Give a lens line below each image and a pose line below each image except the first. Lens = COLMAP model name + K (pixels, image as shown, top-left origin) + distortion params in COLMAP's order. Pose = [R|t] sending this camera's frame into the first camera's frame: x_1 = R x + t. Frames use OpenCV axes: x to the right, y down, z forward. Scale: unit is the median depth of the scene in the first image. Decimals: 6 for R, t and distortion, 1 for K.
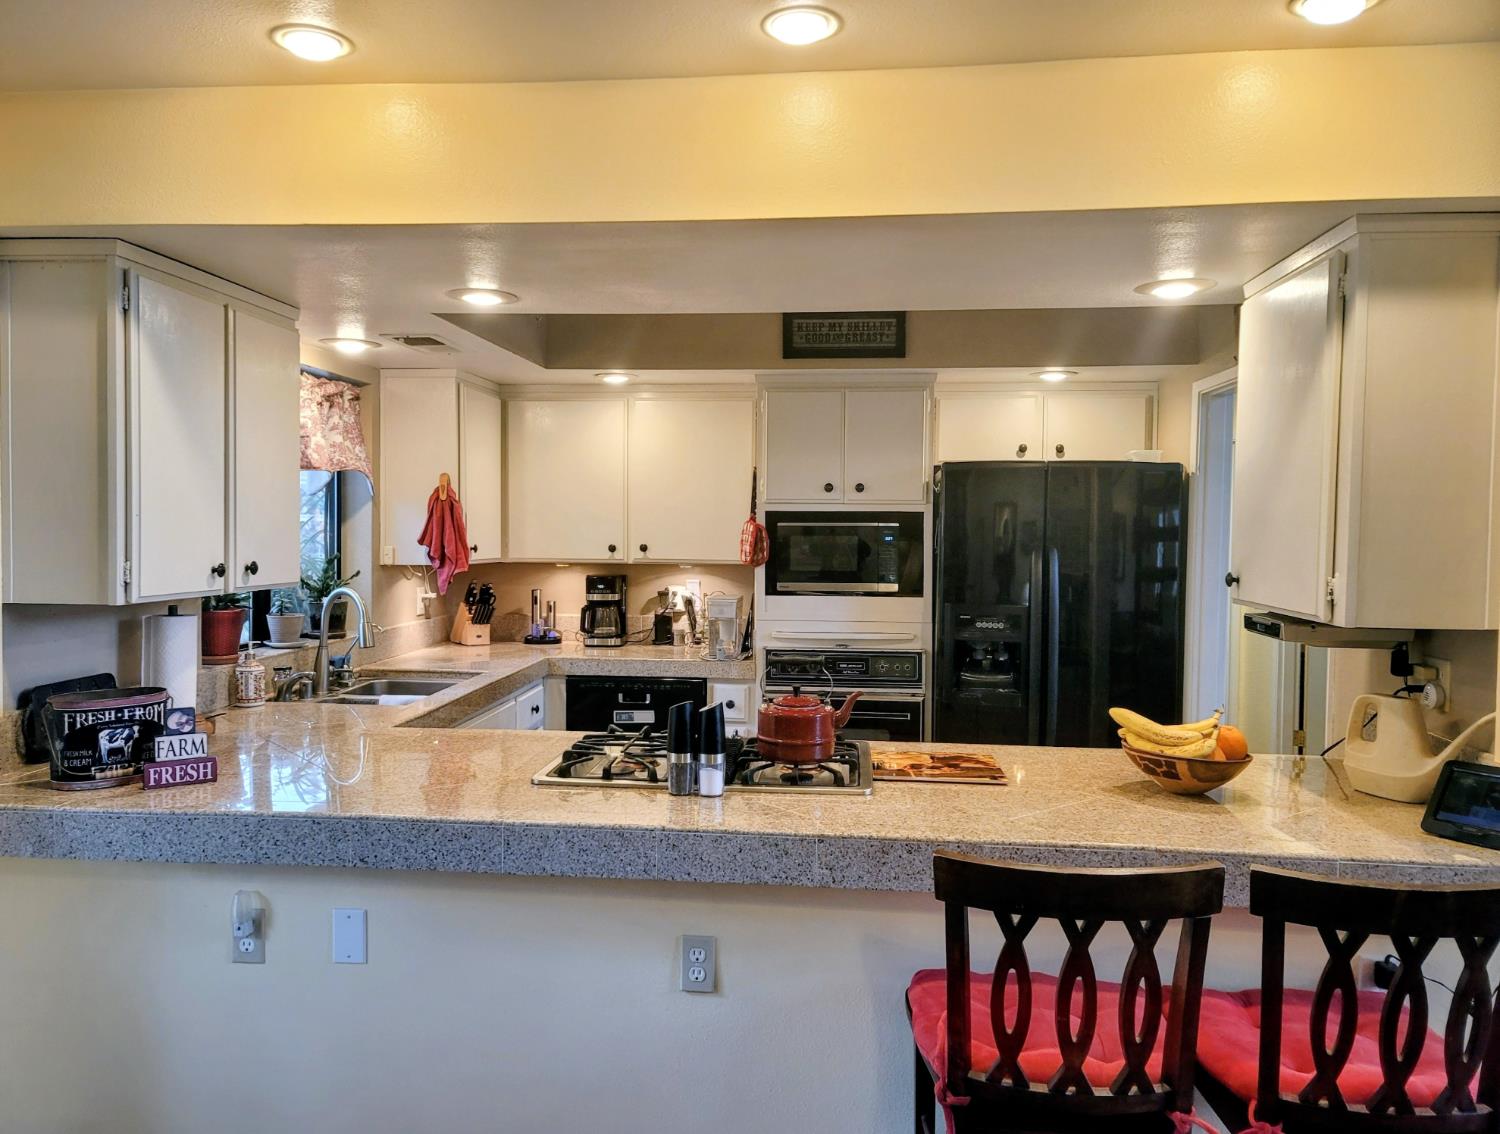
lens RADIAL K [[1113.0, 0, 753.3], [0, 1113.0, 571.8], [0, 0, 1]] dist [0.009802, 0.002151]
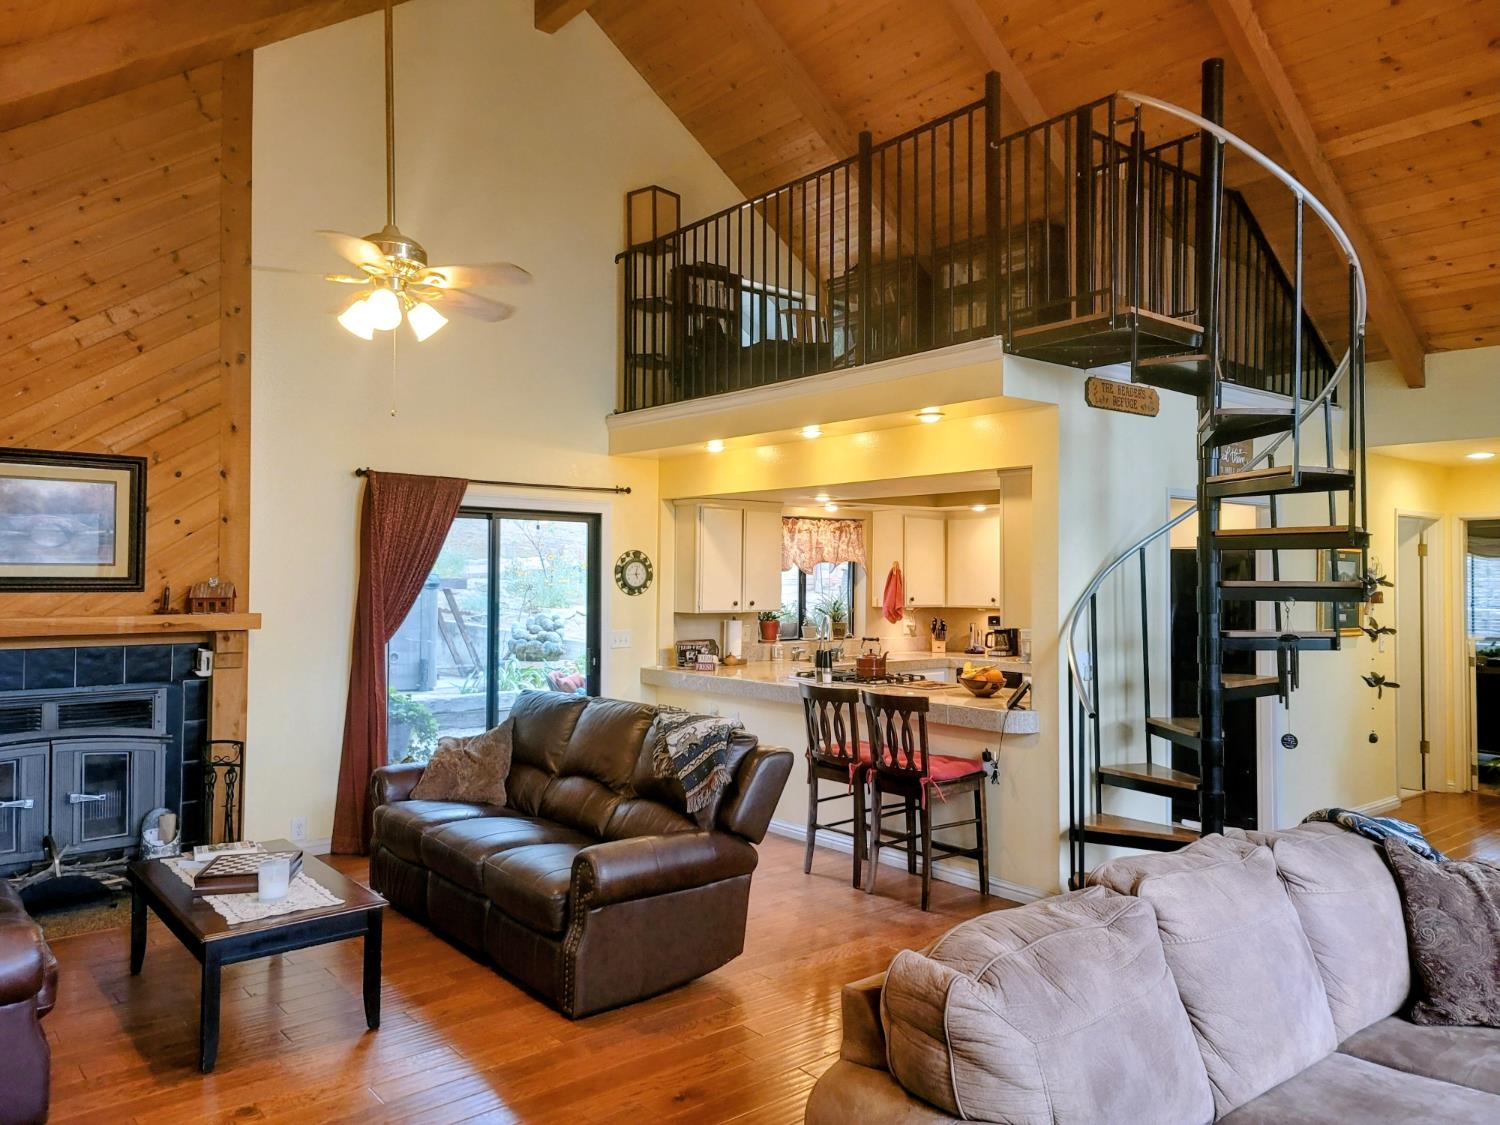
lens RADIAL K [[1135.5, 0, 757.0], [0, 1135.5, 556.4], [0, 0, 1]] dist [0.078774, -0.069525]
pose [[0.702626, -0.018662, -0.711314, 1.008064], [-0.030519, 0.997946, -0.056328, 0.025838], [0.710904, 0.061286, 0.700614, -0.619573]]
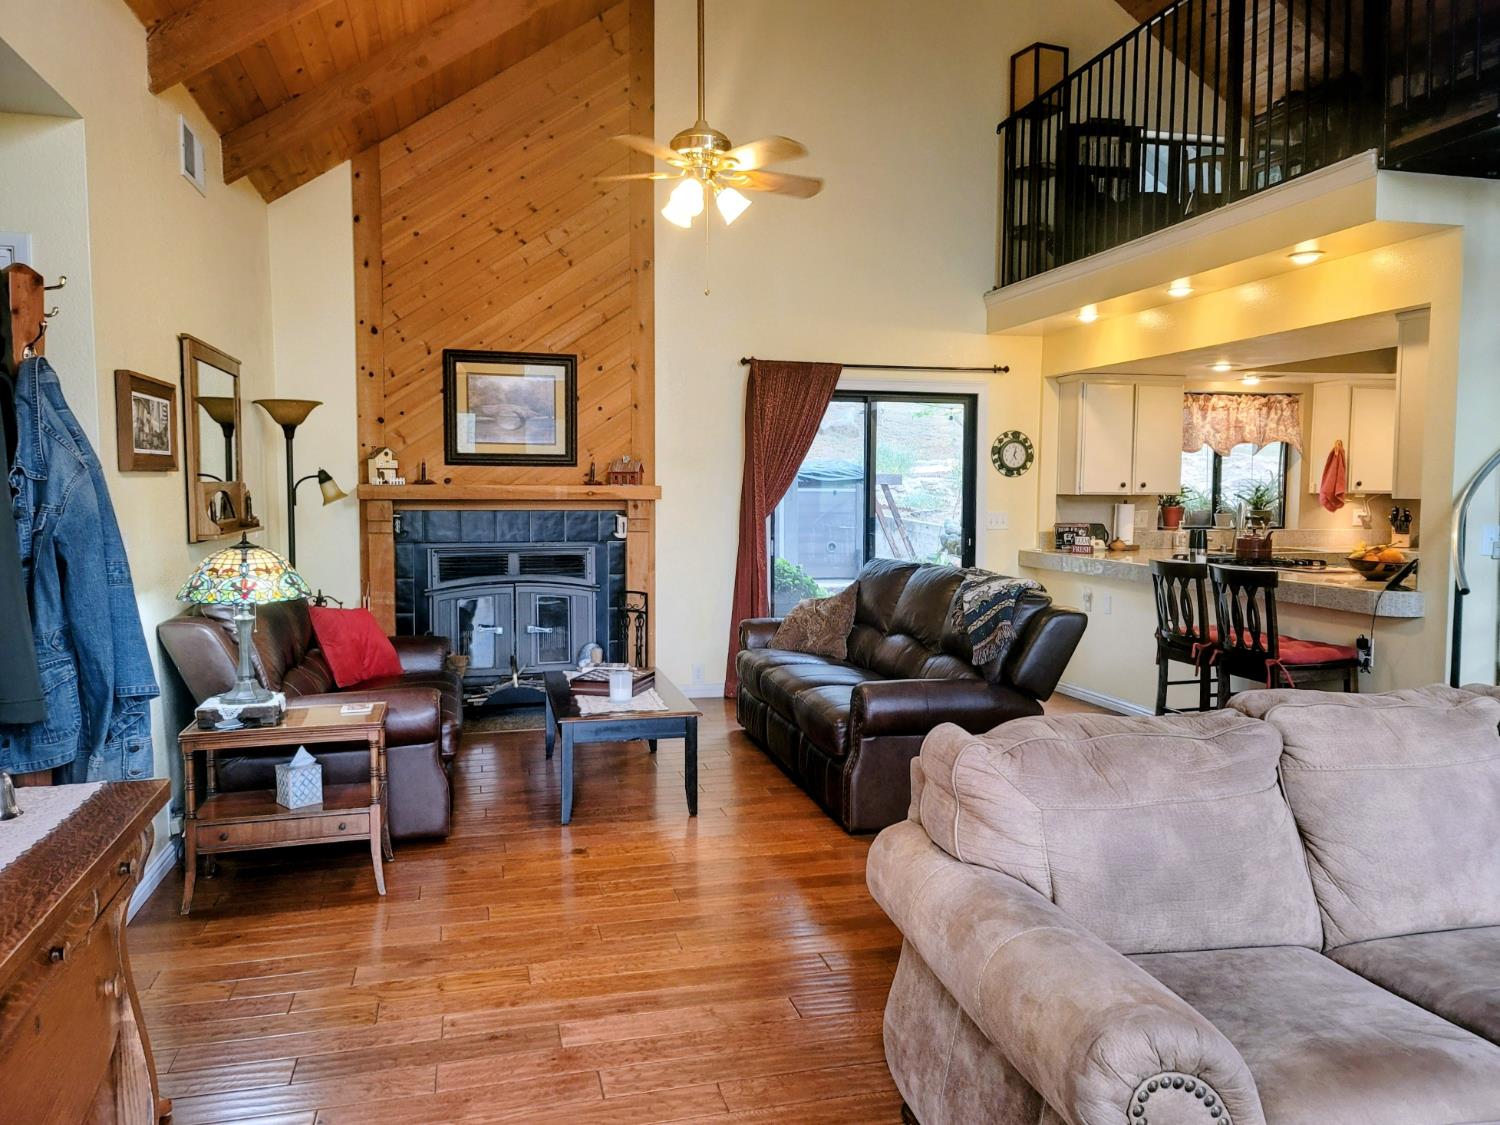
lens RADIAL K [[1135.5, 0, 694.6], [0, 1135.5, 556.8], [0, 0, 1]] dist [0.078774, -0.069525]
pose [[0.305723, 0.055306, -0.950513, 1.146107], [-0.047749, 0.997946, 0.042708, 0.064417], [0.950922, 0.032329, 0.307736, -0.514315]]
